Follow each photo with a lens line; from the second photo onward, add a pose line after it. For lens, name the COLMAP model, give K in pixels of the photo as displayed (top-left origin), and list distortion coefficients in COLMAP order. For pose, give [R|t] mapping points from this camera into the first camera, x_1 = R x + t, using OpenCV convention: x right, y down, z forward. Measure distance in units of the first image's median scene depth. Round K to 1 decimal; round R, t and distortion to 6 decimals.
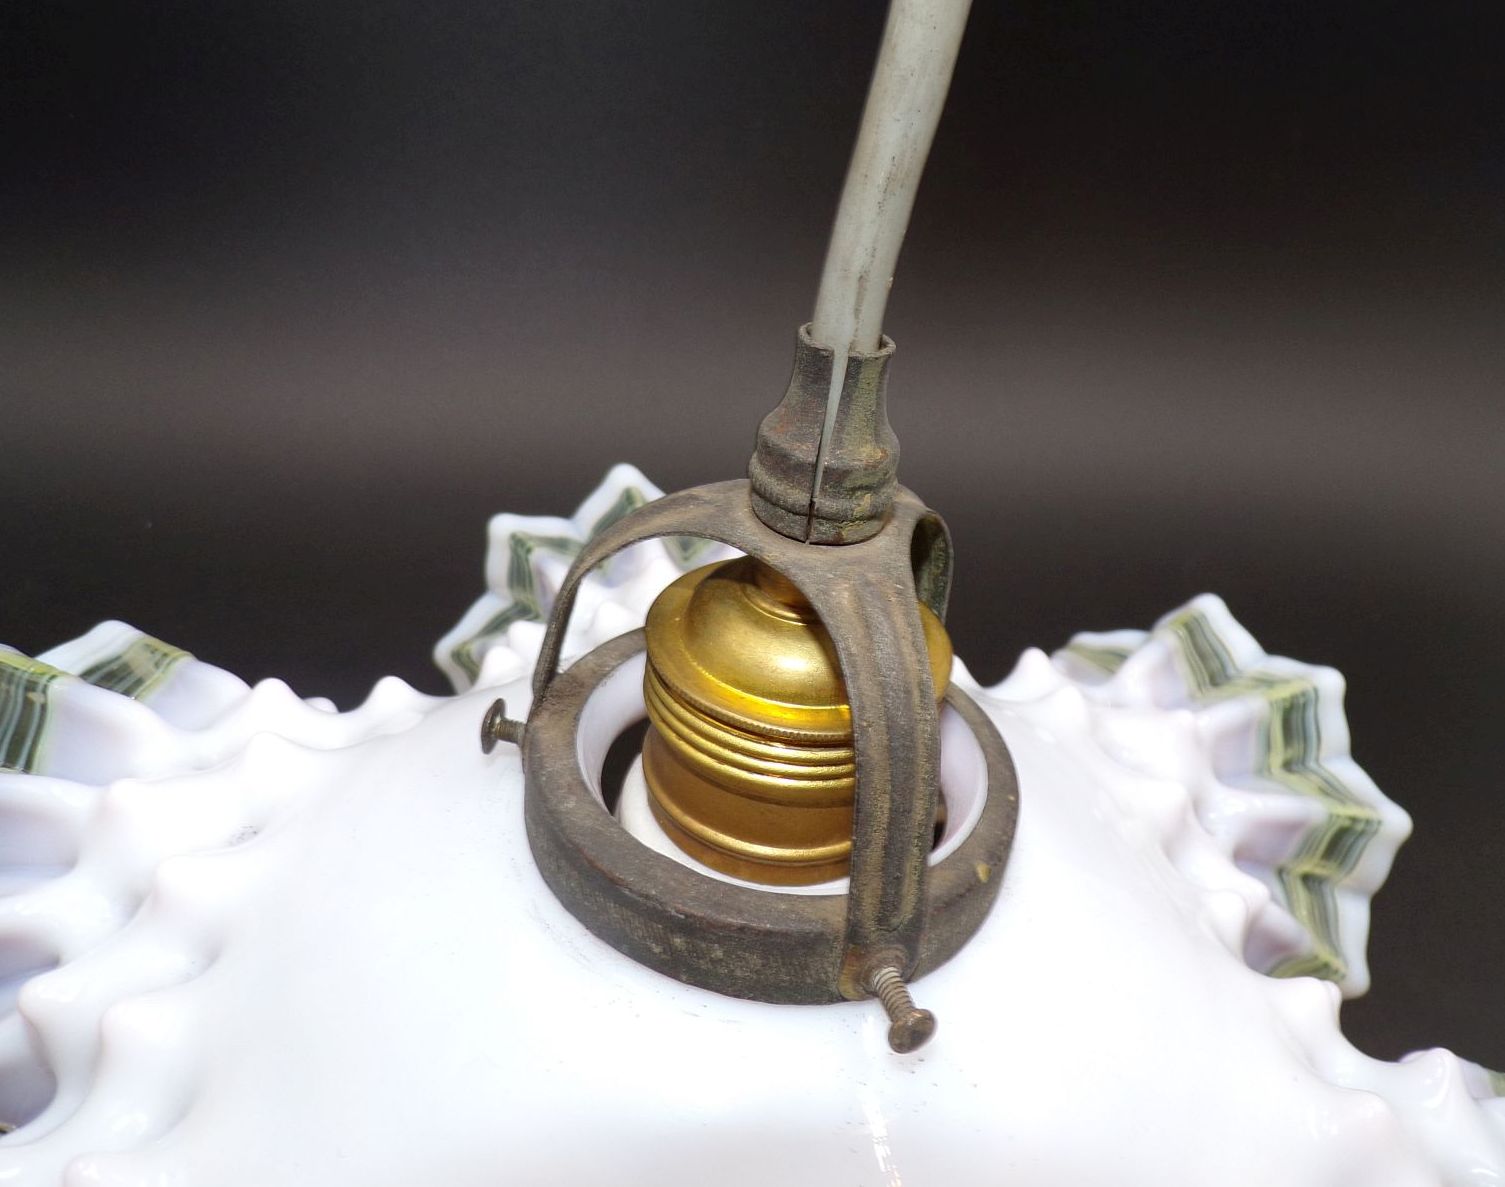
lens RADIAL K [[1541.0, 0, 747.9], [0, 1541.0, 593.0], [0, 0, 1]] dist [-0.002698, 0.000000]
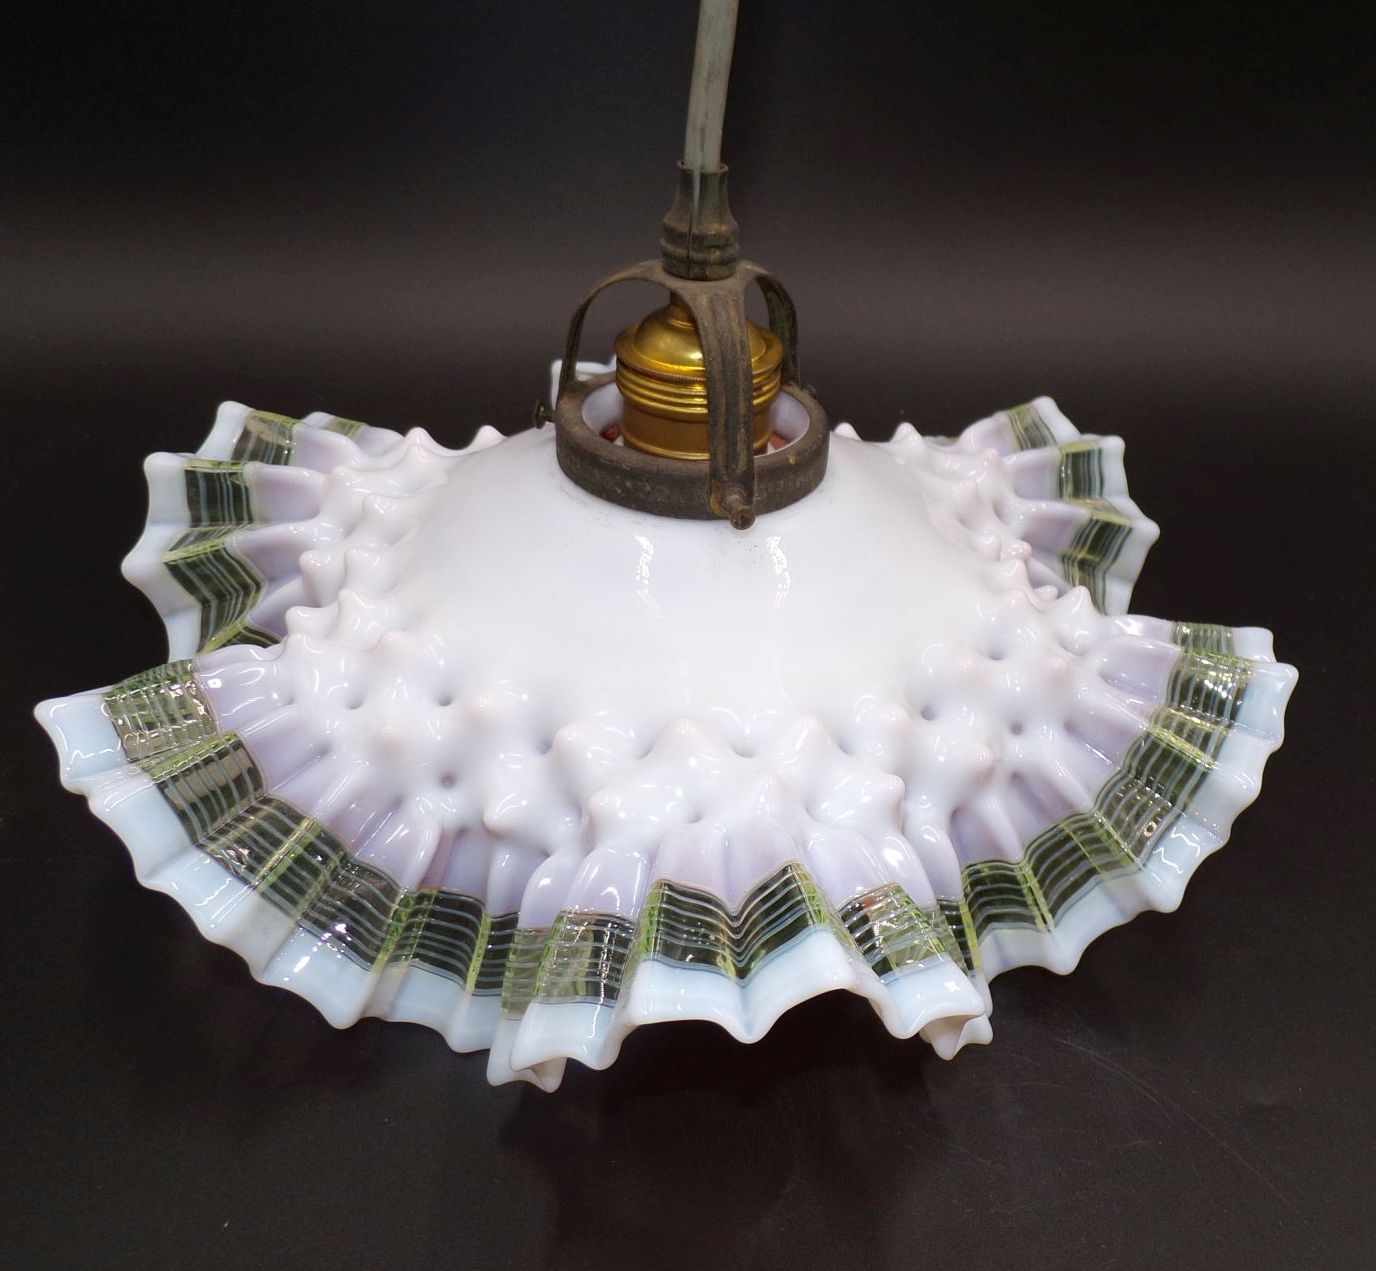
lens RADIAL K [[1231.5, 0, 692.9], [0, 1231.5, 633.5], [0, 0, 1]] dist [0.007147, 0.000335]
pose [[0.997008, -0.021989, -0.074104, 0.149702], [0.030472, 0.992856, 0.115362, 0.233023], [0.071038, -0.117275, 0.990555, -0.589469]]
